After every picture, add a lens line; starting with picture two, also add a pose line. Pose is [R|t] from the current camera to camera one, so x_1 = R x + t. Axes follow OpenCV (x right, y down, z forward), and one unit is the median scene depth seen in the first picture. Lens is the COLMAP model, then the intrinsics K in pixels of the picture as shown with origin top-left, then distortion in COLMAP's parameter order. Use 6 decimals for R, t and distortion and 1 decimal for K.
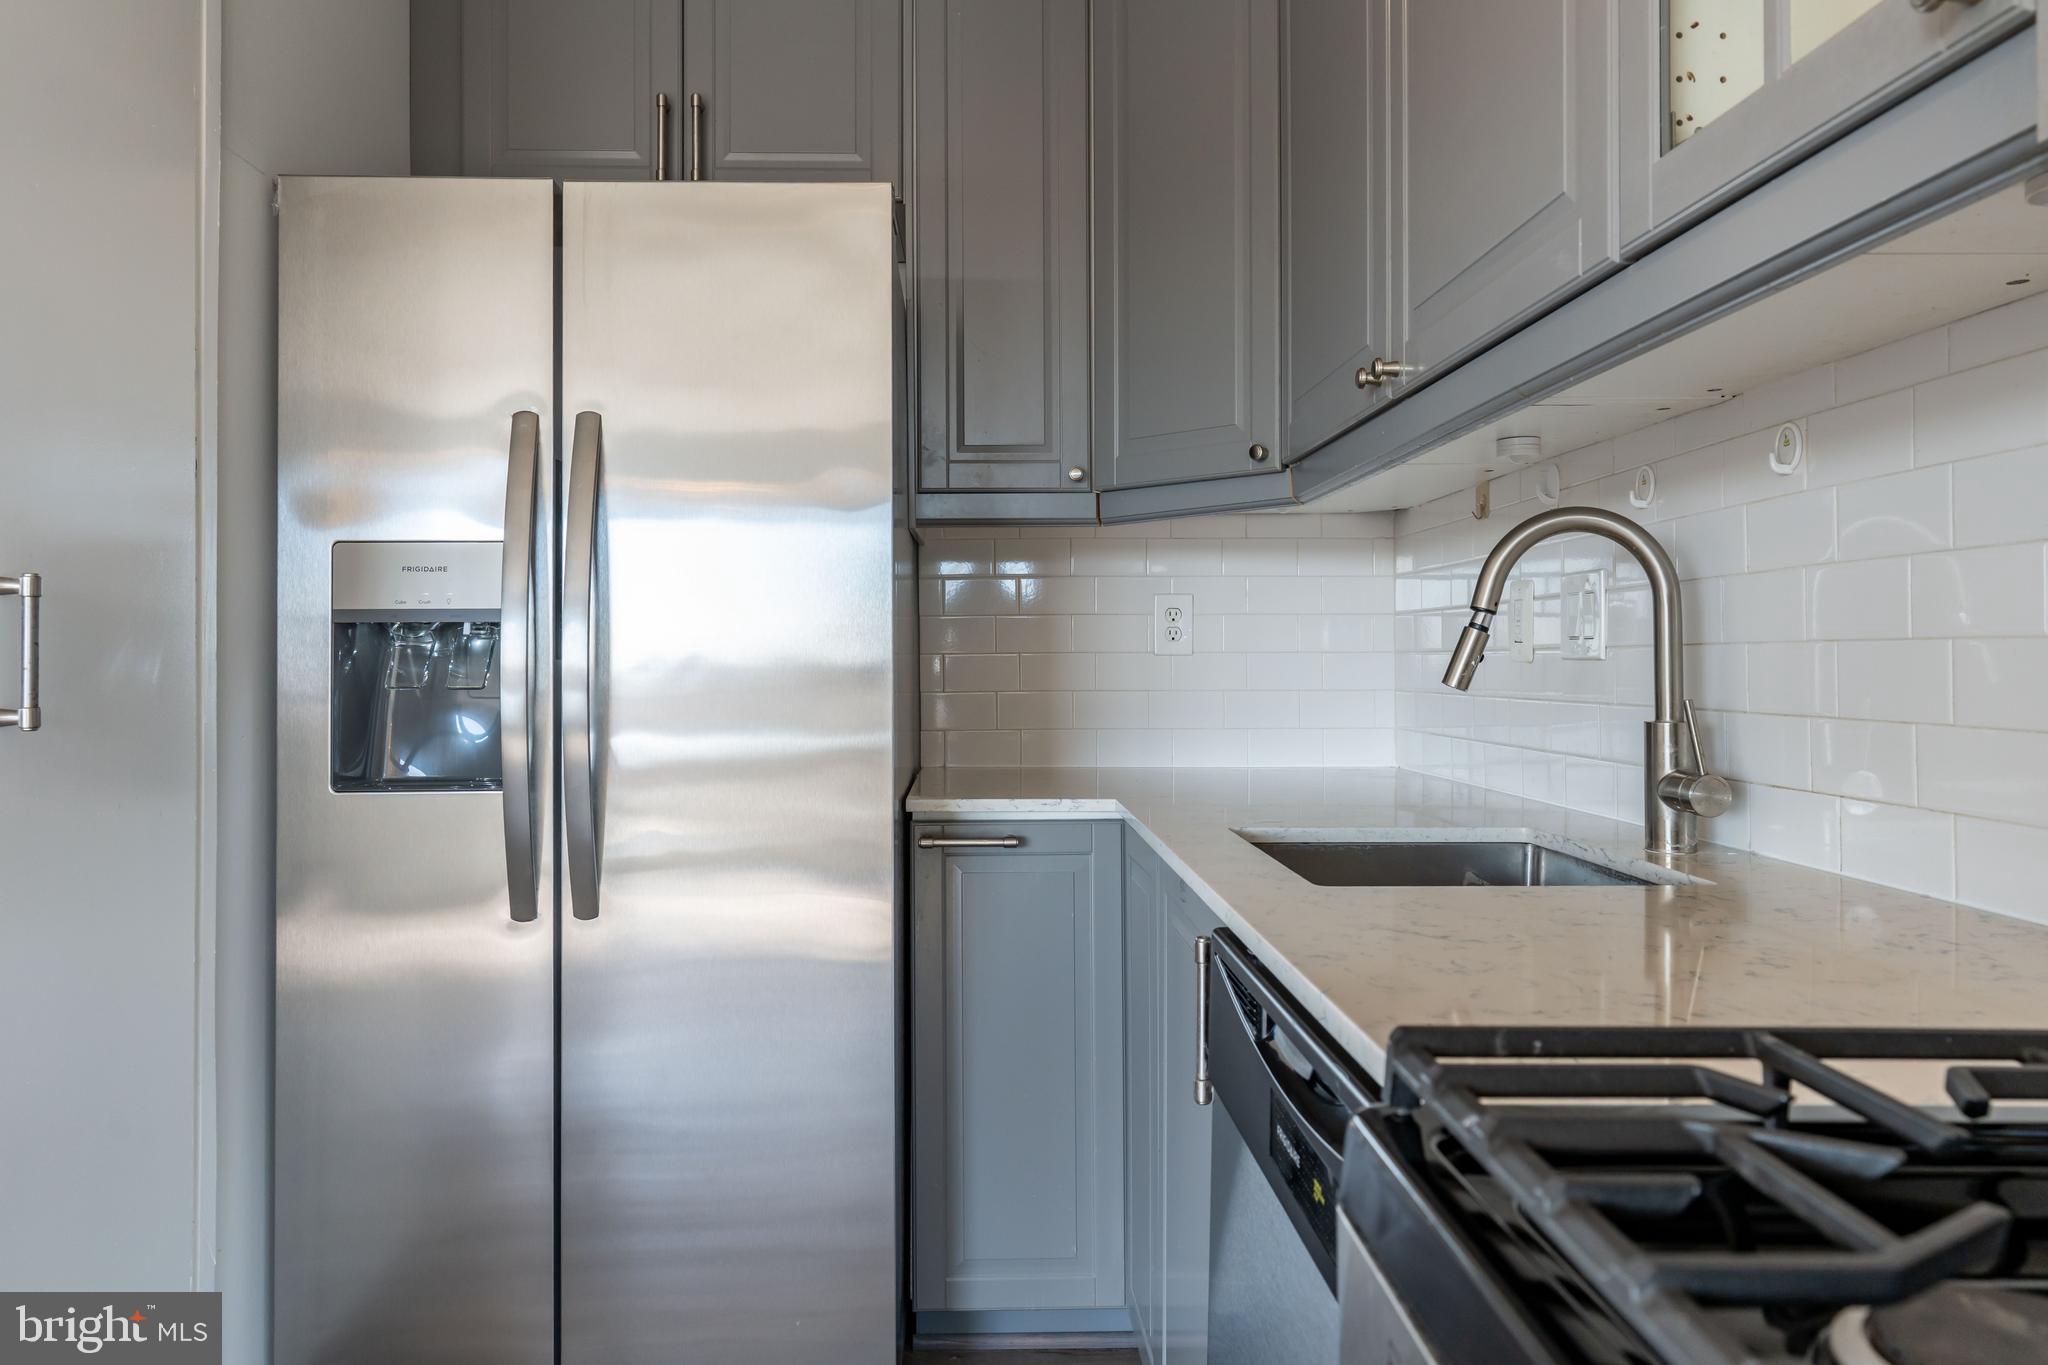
lens RADIAL K [[1328.7, 0, 1017.9], [0, 1328.7, 647.5], [0, 0, 1]] dist [0.000298, 0.000060]
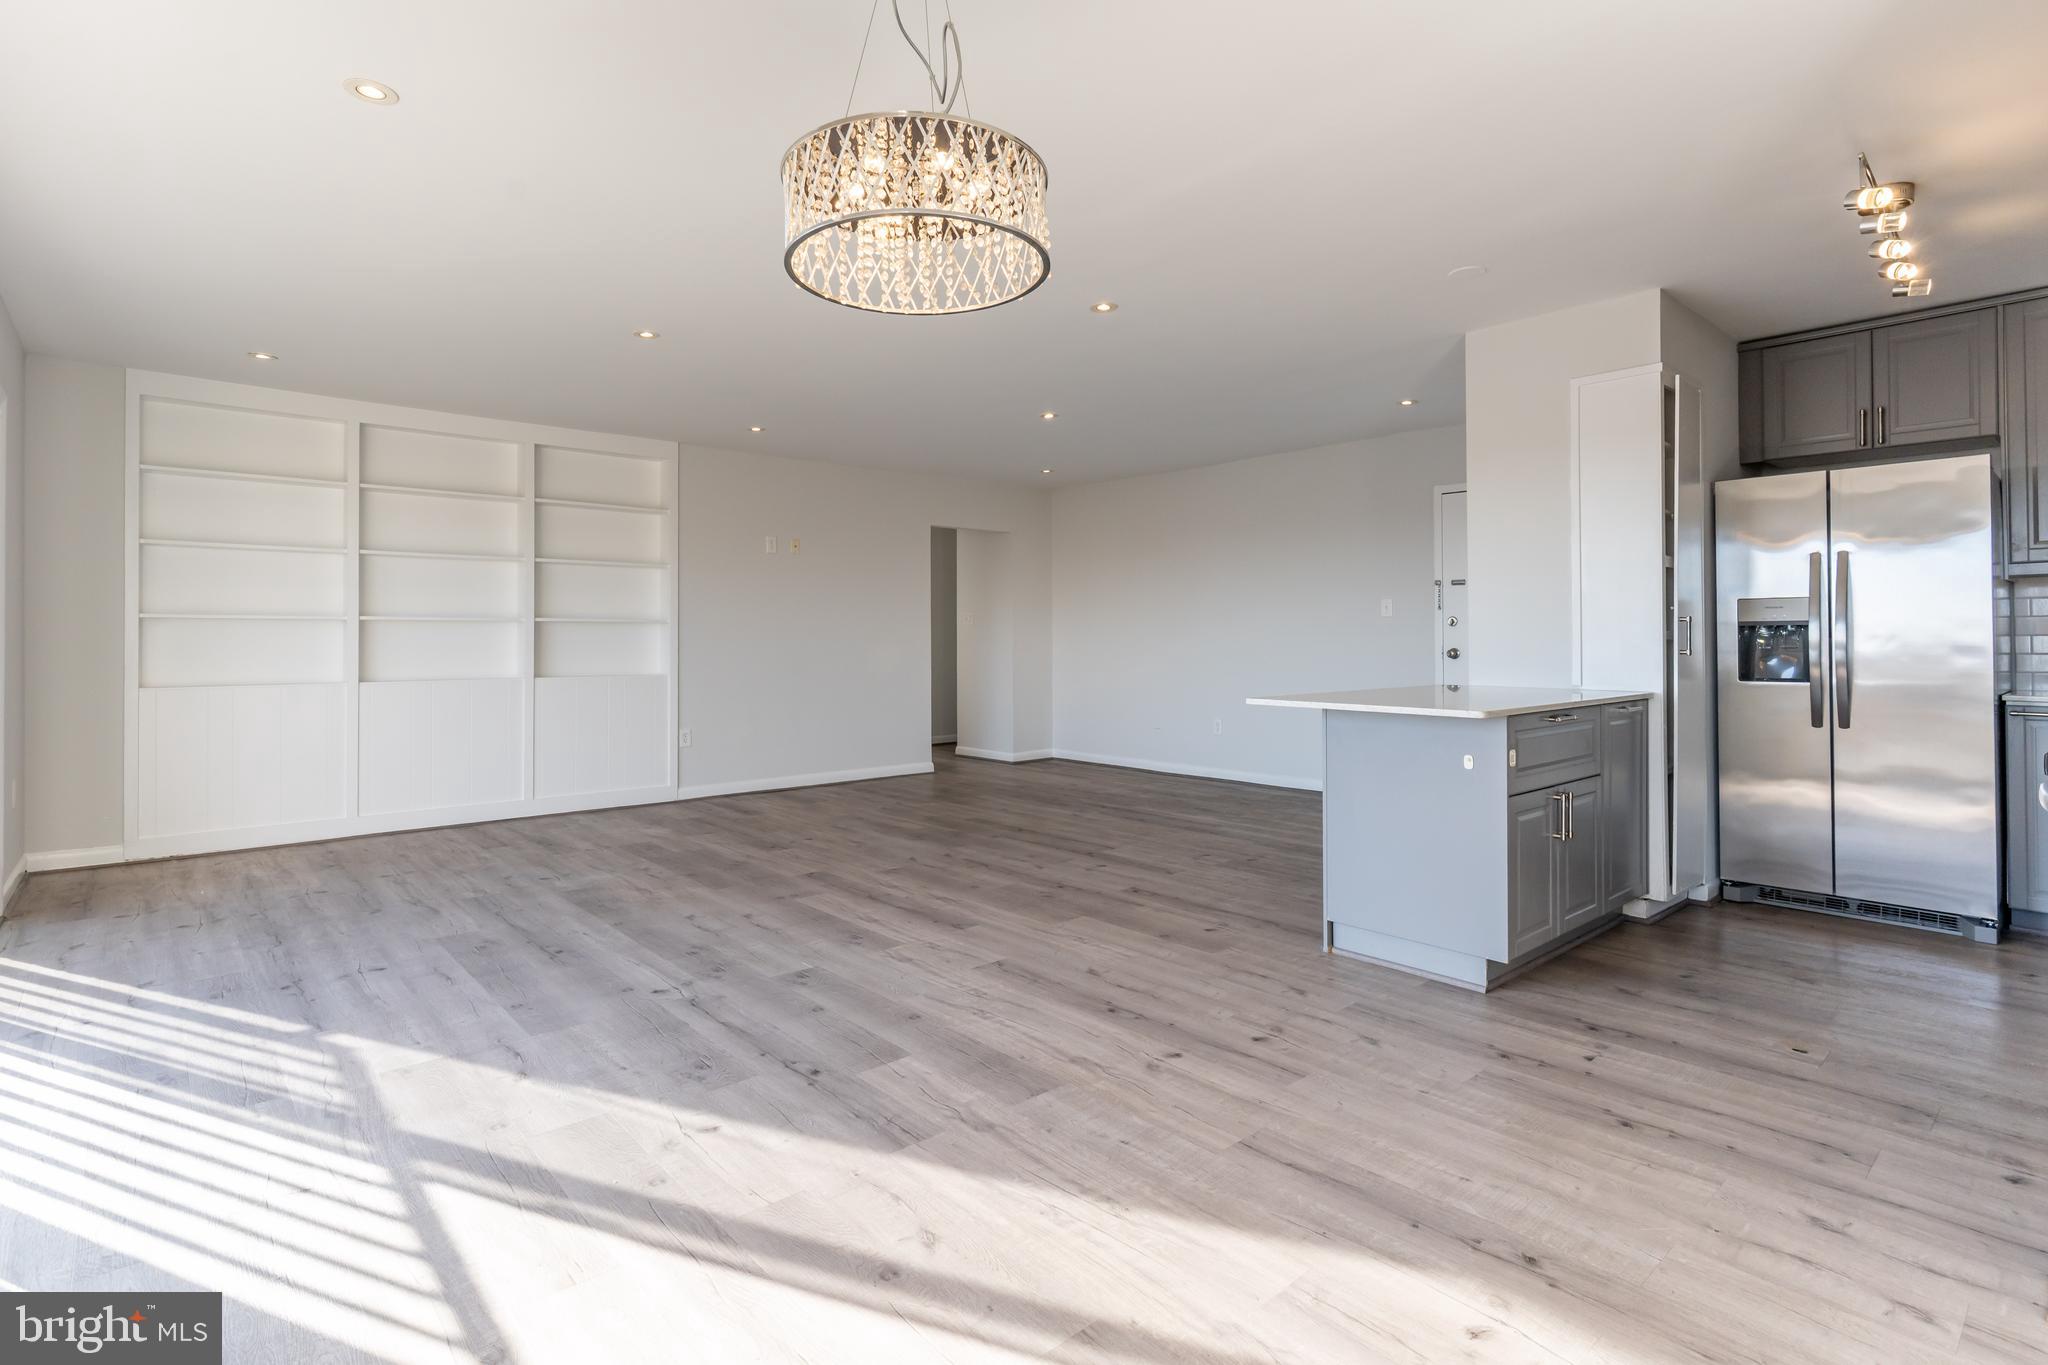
lens RADIAL K [[1000.3, 0, 1026.4], [0, 1000.3, 624.5], [0, 0, 1]] dist [0.003304, 0.000027]
pose [[0.635727, -0.010734, -0.771840, 0.222861], [0.005870, 0.999942, -0.009071, -0.009296], [0.771892, 0.001236, 0.635752, -1.724974]]
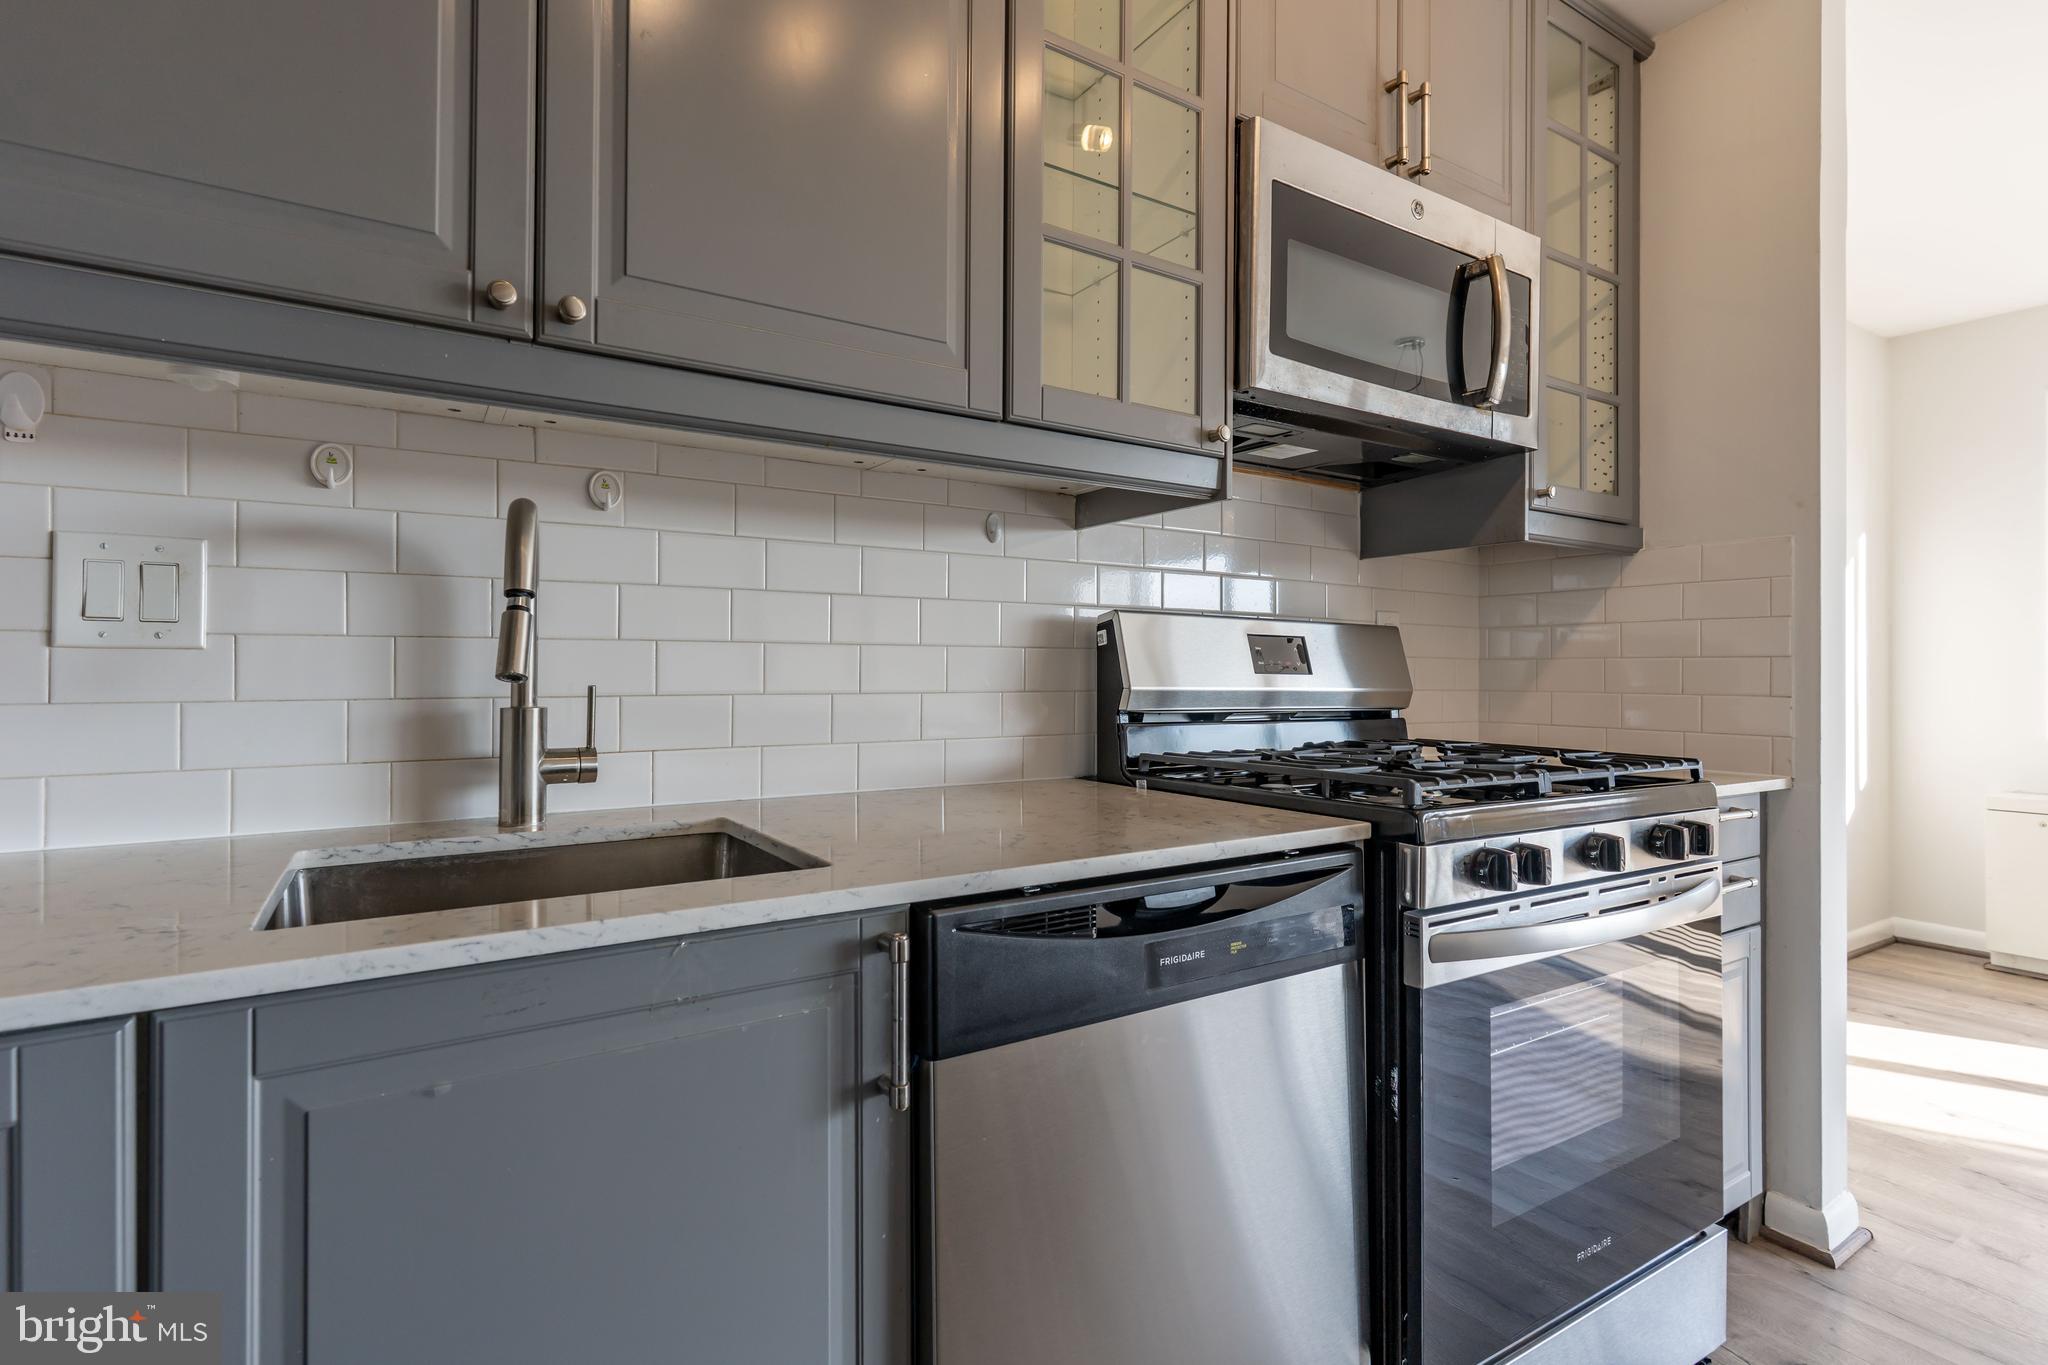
lens RADIAL K [[979.4, 0, 1033.8], [0, 979.4, 663.5], [0, 0, 1]] dist [0.001069, 0.000334]
pose [[-0.510922, 0.011327, 0.859553, -0.345056], [-0.005170, 0.999855, -0.016249, 0.022549], [-0.859612, -0.012746, -0.510789, 0.866121]]
